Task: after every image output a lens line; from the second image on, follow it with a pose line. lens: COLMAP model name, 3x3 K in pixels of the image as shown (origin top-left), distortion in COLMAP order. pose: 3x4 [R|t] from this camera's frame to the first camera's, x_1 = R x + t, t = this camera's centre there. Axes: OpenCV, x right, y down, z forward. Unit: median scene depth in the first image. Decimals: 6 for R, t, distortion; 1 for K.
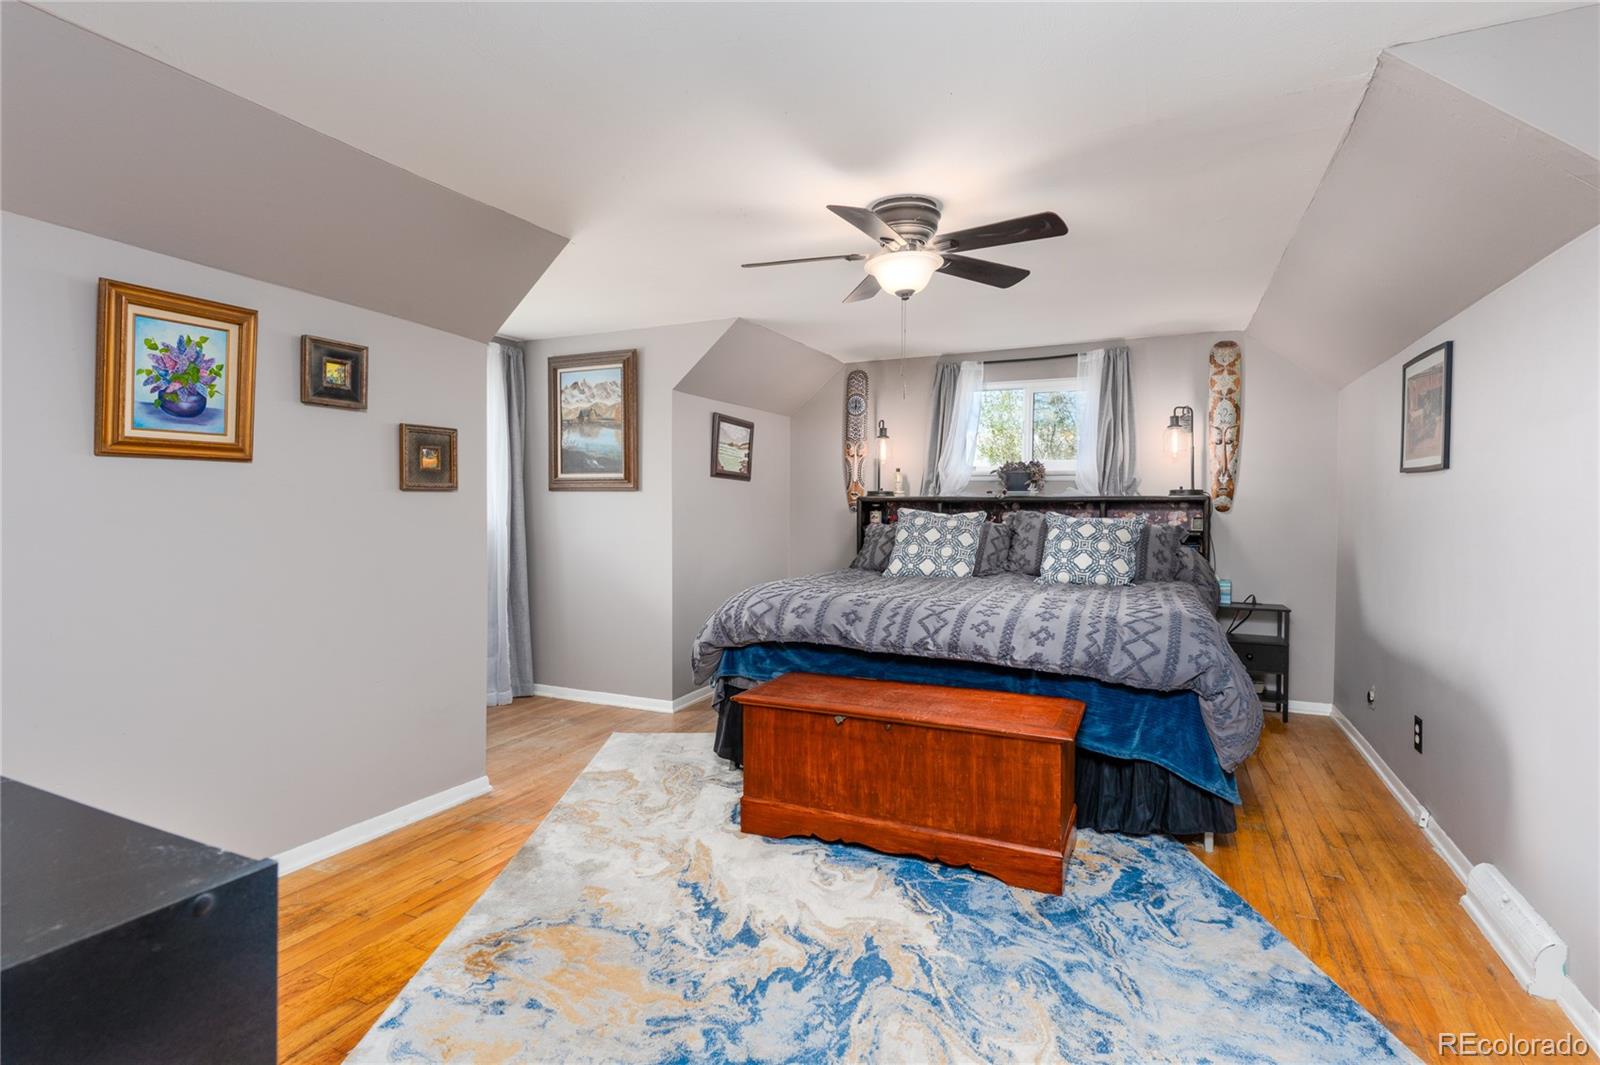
lens RADIAL K [[764.6, 0, 804.3], [0, 764.6, 521.9], [0, 0, 1]] dist [0.002153, -0.000597]
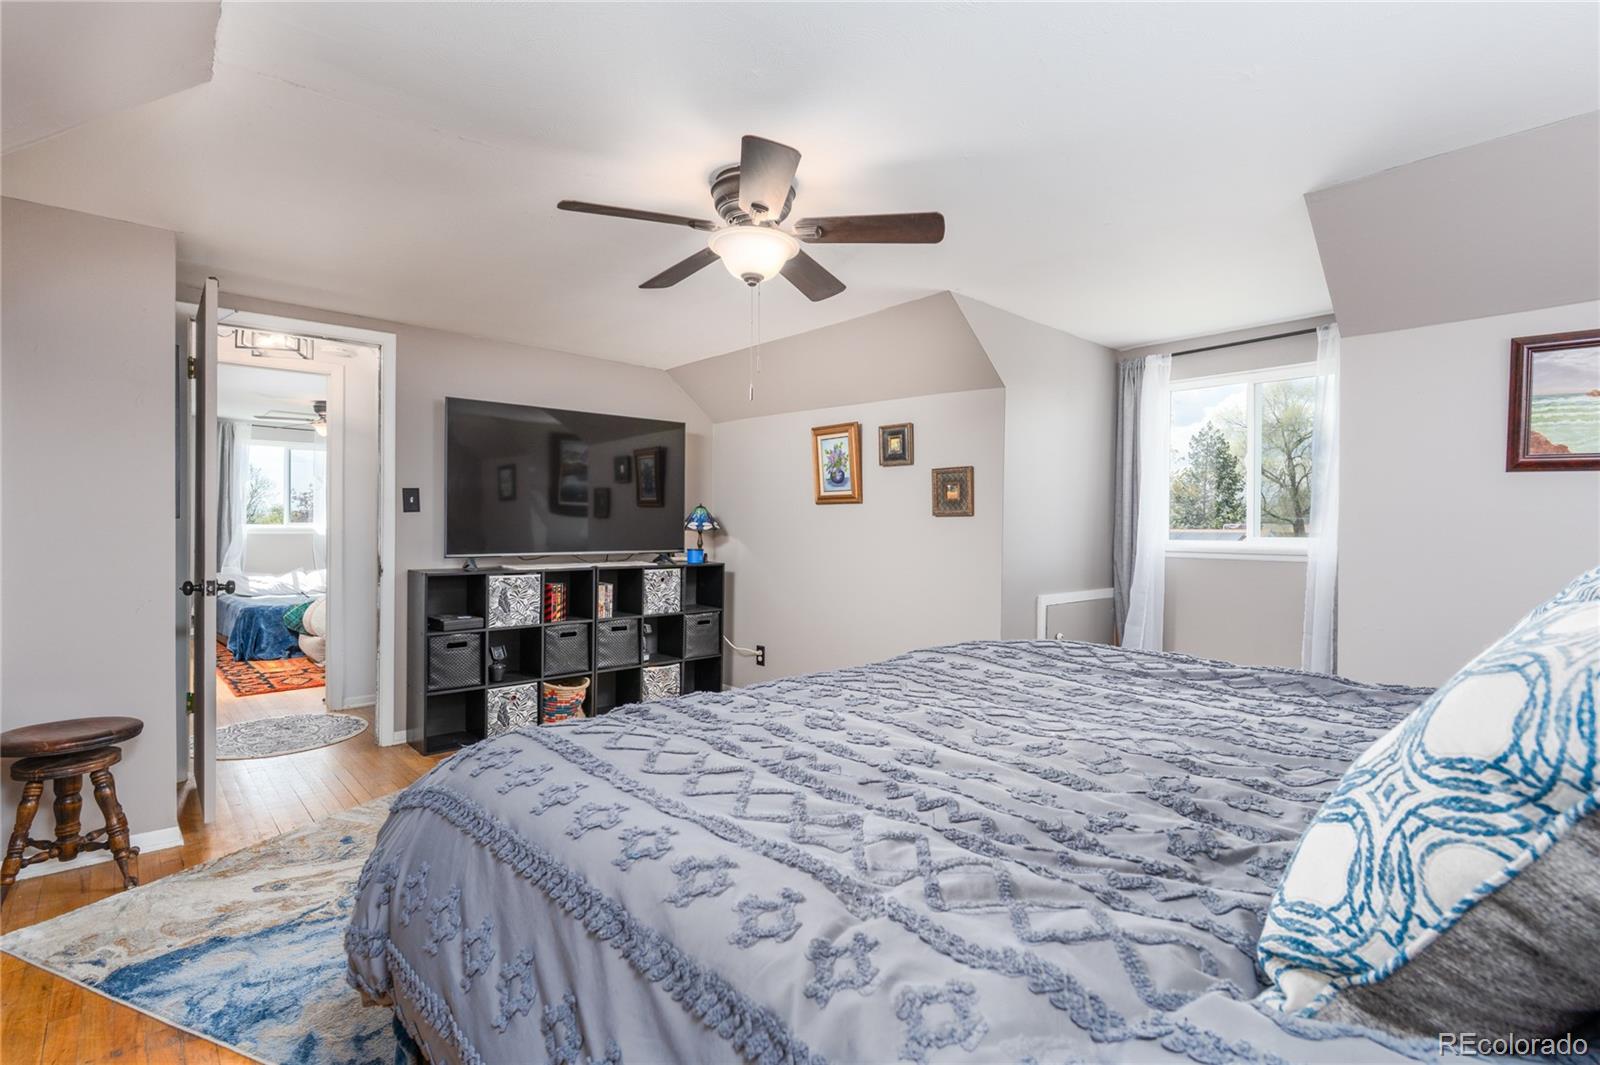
lens RADIAL K [[764.6, 0, 804.3], [0, 764.6, 531.8], [0, 0, 1]] dist [0.002153, -0.000597]
pose [[-0.390840, 0.004875, -0.920446, 0.944201], [-0.024840, 0.999566, 0.015841, -0.032798], [0.920123, 0.029055, -0.390550, 1.469433]]
